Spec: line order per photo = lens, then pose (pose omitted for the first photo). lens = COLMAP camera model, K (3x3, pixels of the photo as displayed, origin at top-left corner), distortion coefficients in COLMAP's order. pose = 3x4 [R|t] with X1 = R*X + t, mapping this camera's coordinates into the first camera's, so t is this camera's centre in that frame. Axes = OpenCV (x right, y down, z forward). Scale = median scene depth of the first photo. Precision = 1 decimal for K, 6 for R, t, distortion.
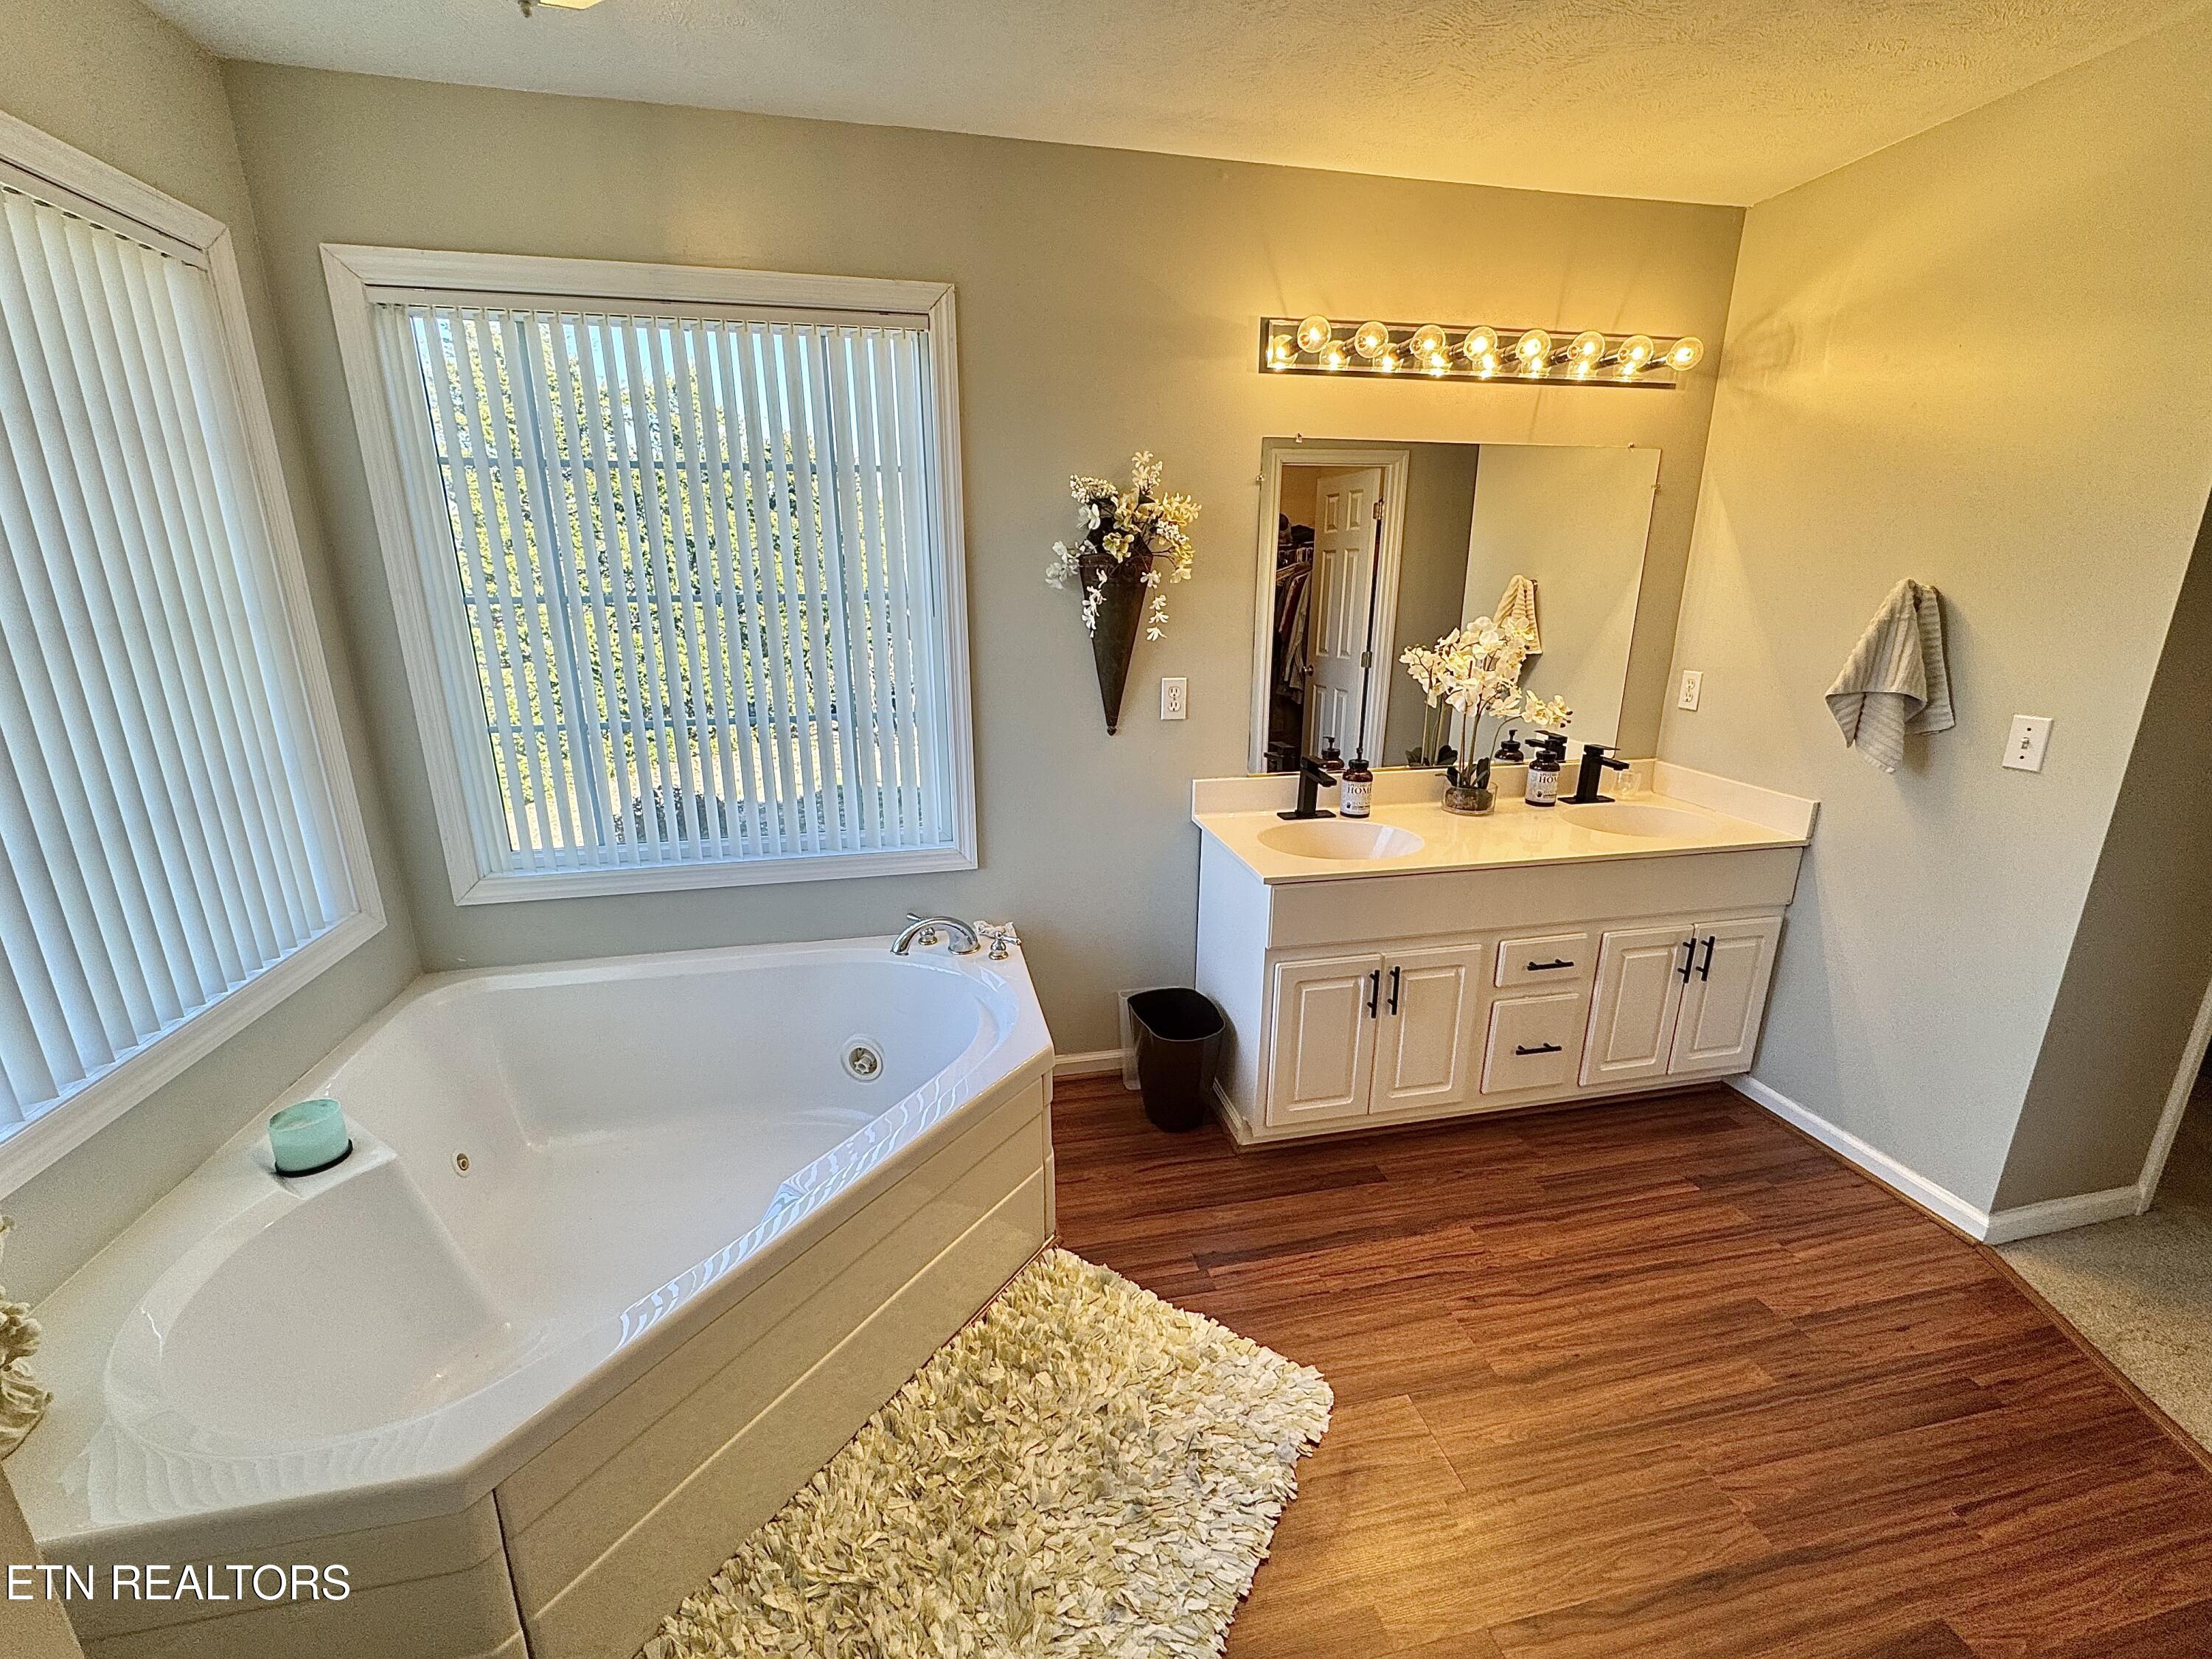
lens RADIAL K [[922.1, 0, 1106.0], [0, 922.1, 829.5], [0, 0, 1]] dist [-0.002241, 0.000111]
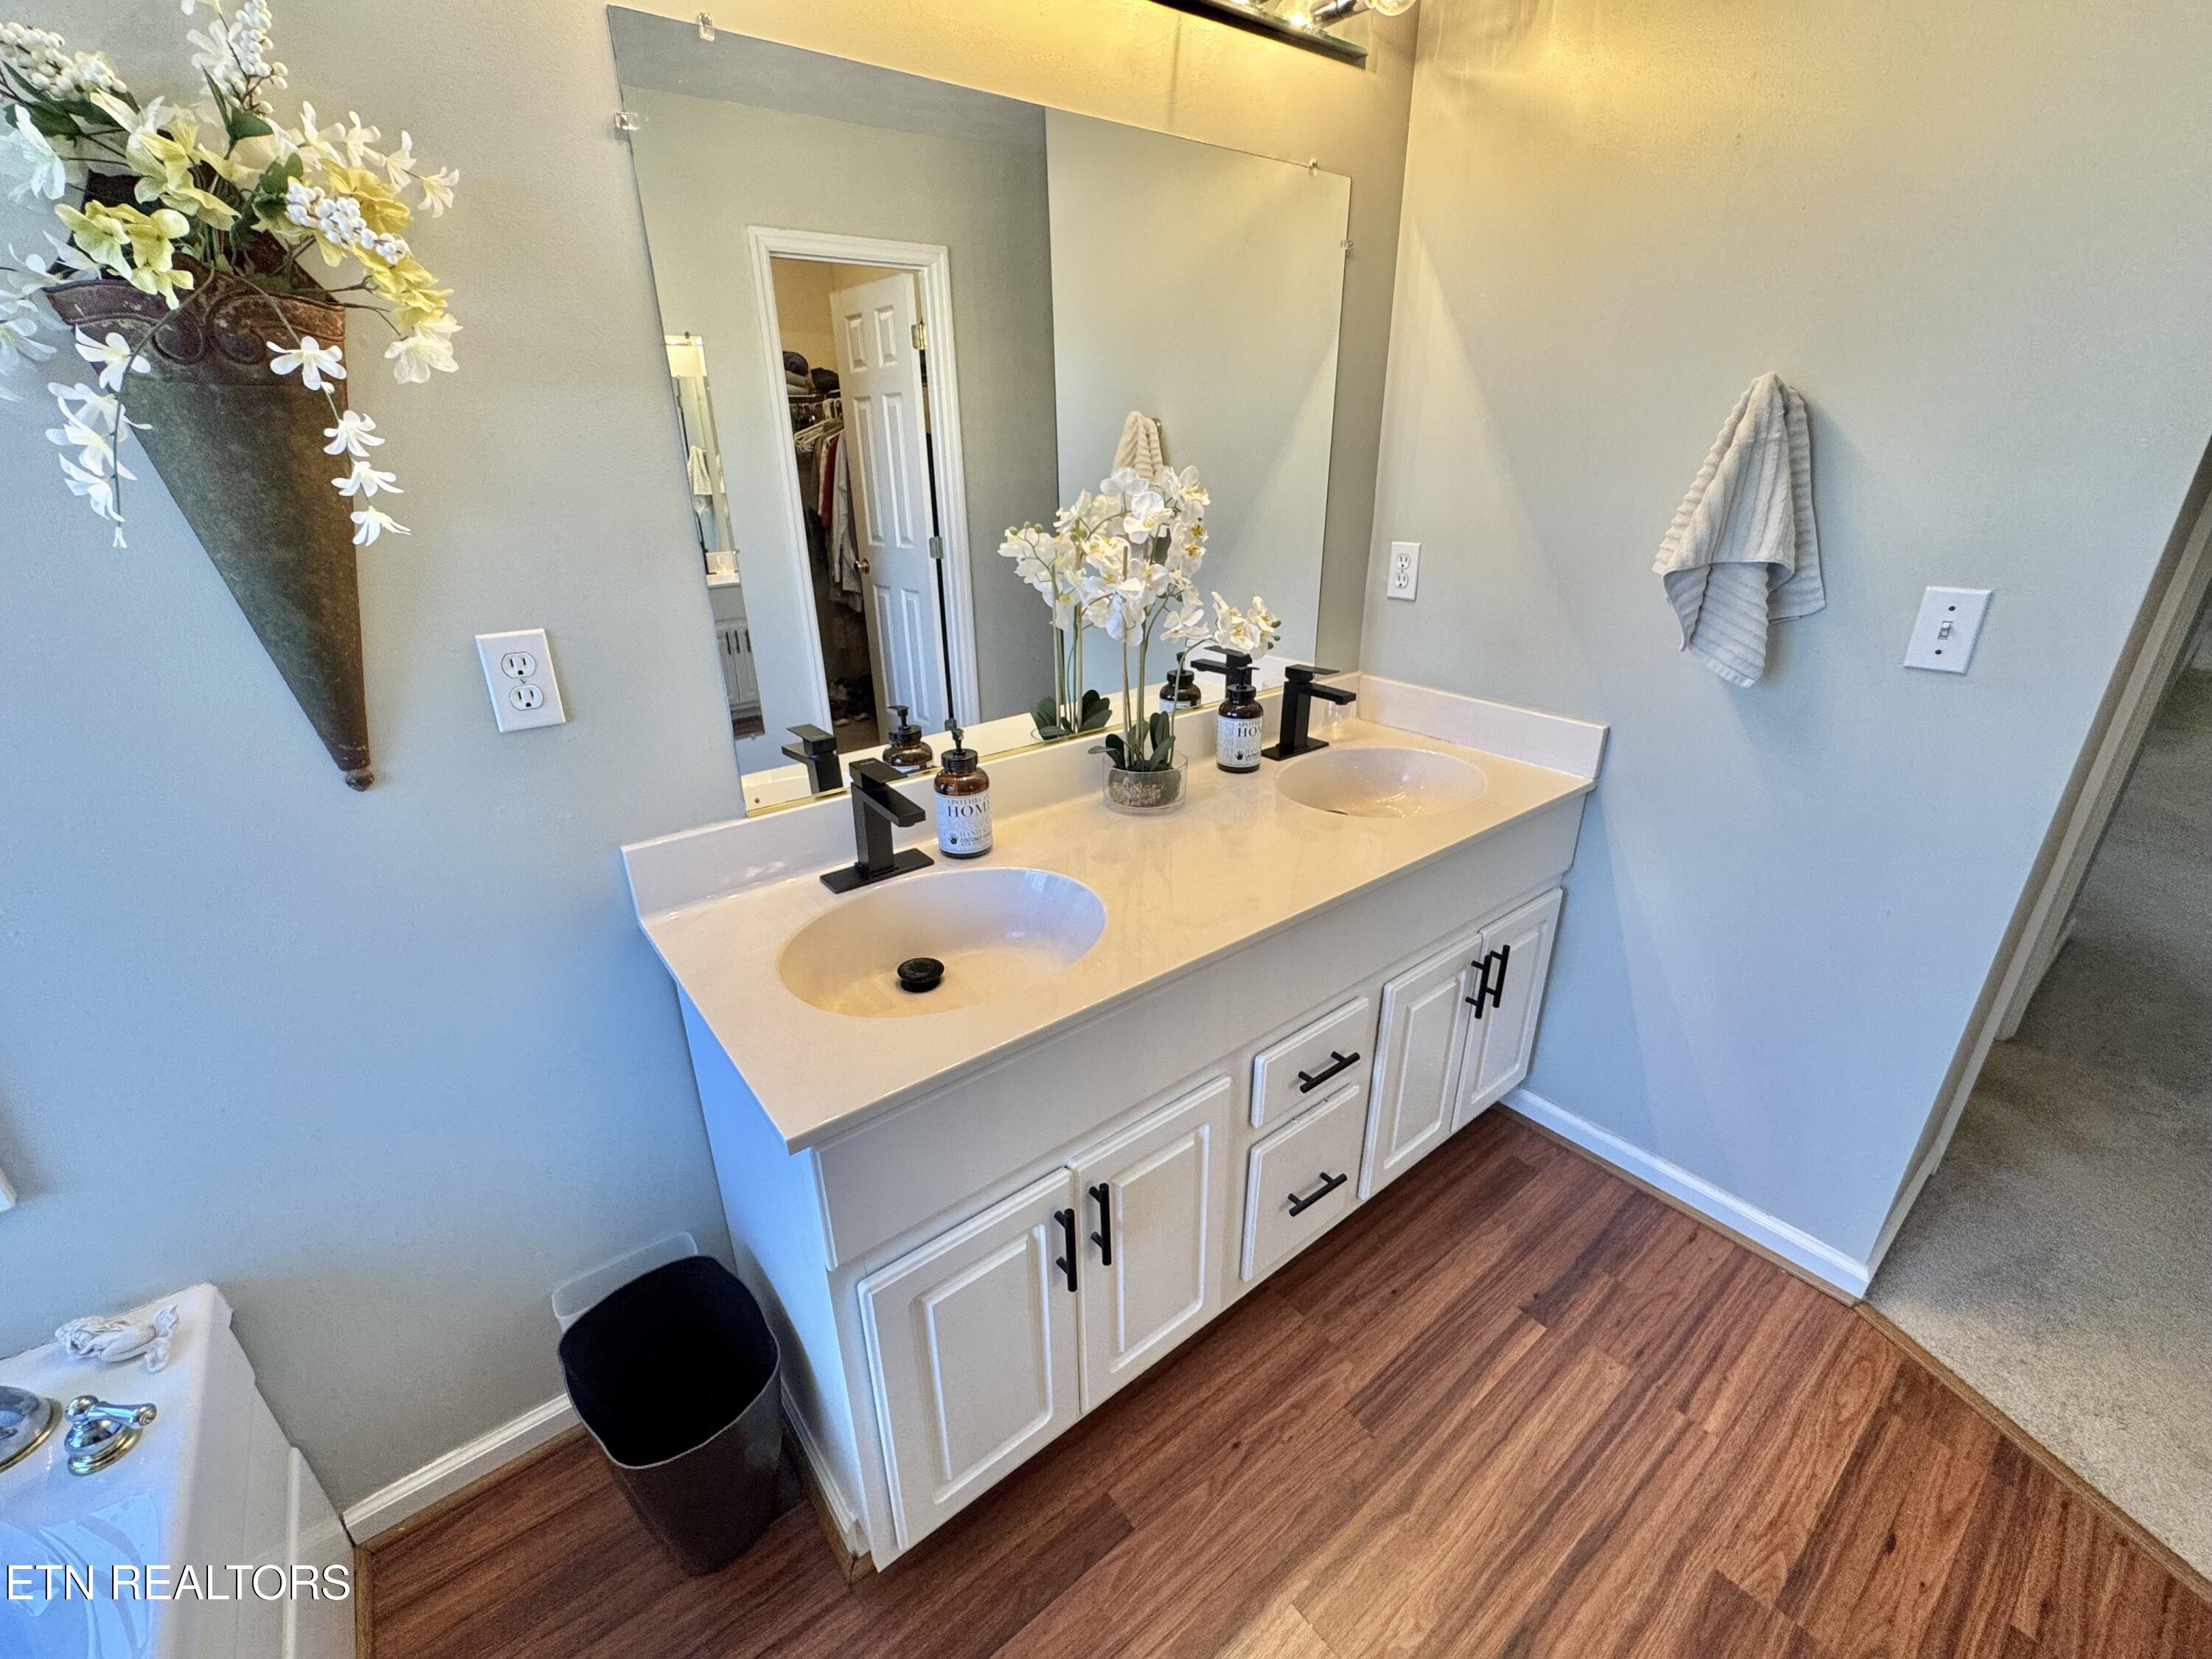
lens RADIAL K [[922.1, 0, 1106.0], [0, 922.1, 829.5], [0, 0, 1]] dist [-0.002241, 0.000111]
pose [[0.898917, -0.181030, 0.398969, 0.134454], [0.133494, 0.980514, 0.144126, -0.098800], [-0.417285, -0.076297, 0.905567, 0.494158]]
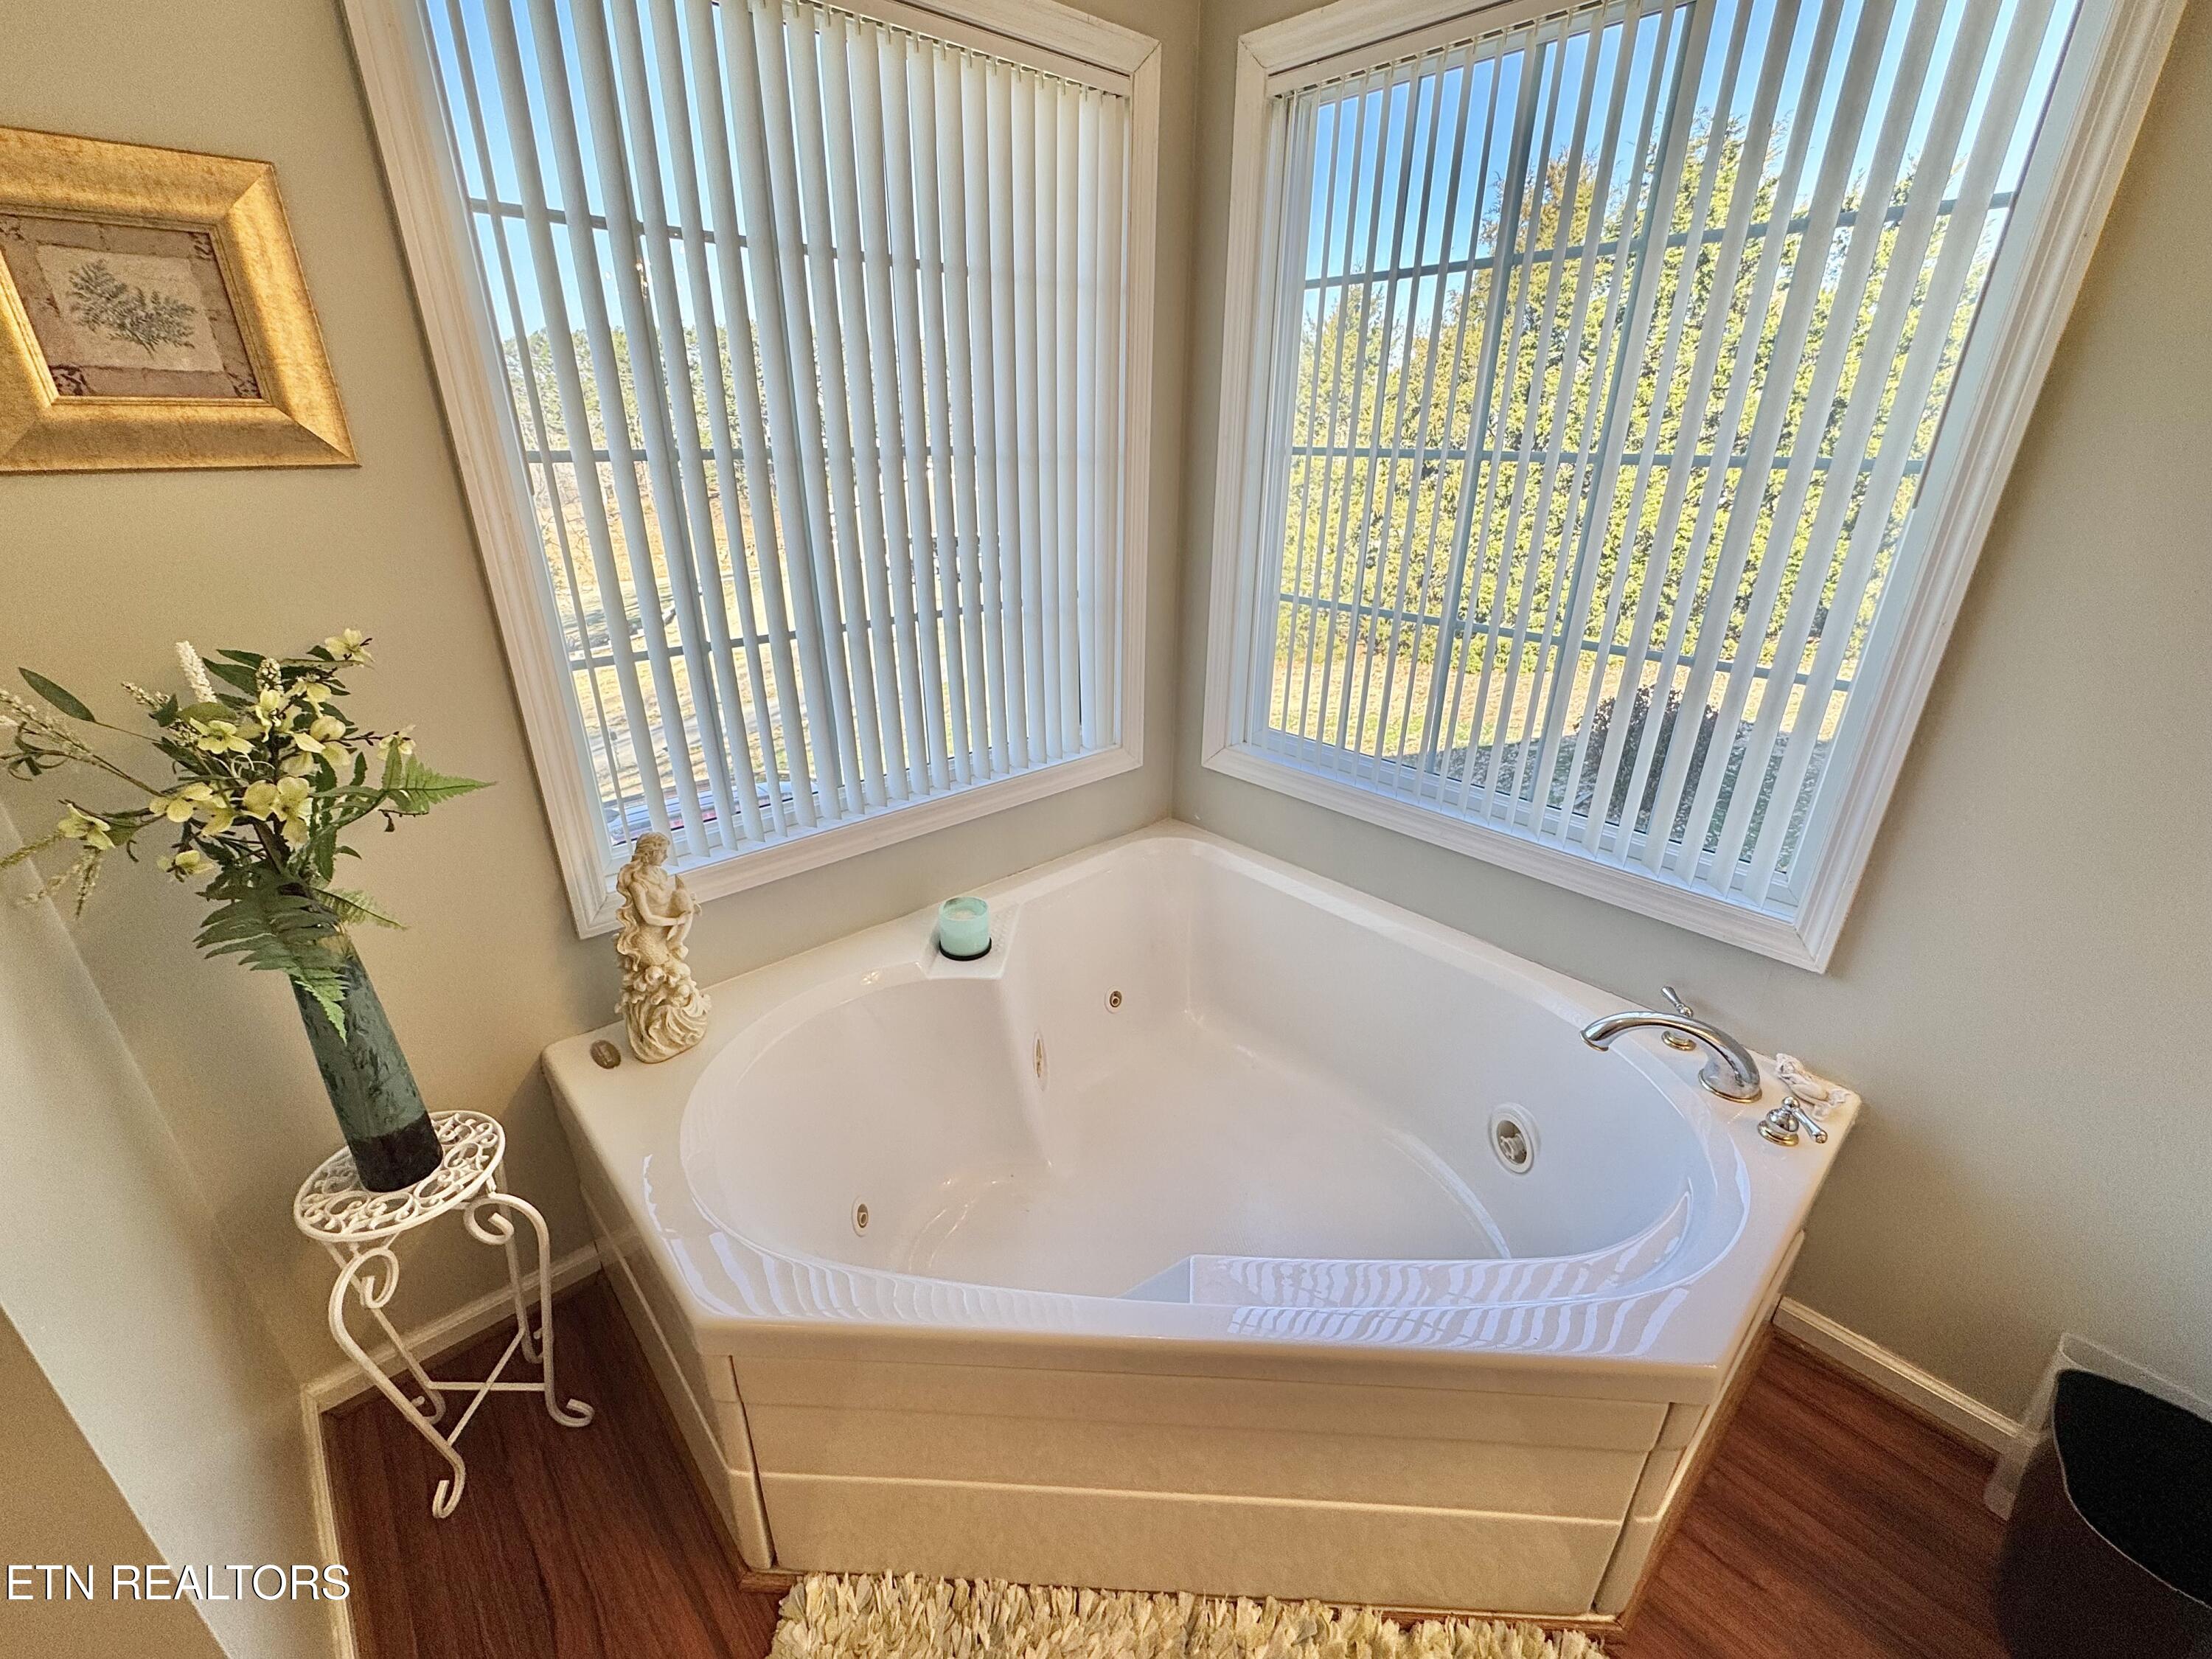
lens RADIAL K [[922.1, 0, 1106.0], [0, 922.1, 829.5], [0, 0, 1]] dist [-0.002241, 0.000111]
pose [[0.496268, 0.351244, -0.793943, 0.058200], [-0.245701, 0.933938, 0.259599, -0.077428], [0.832676, 0.066242, 0.549785, 0.319514]]
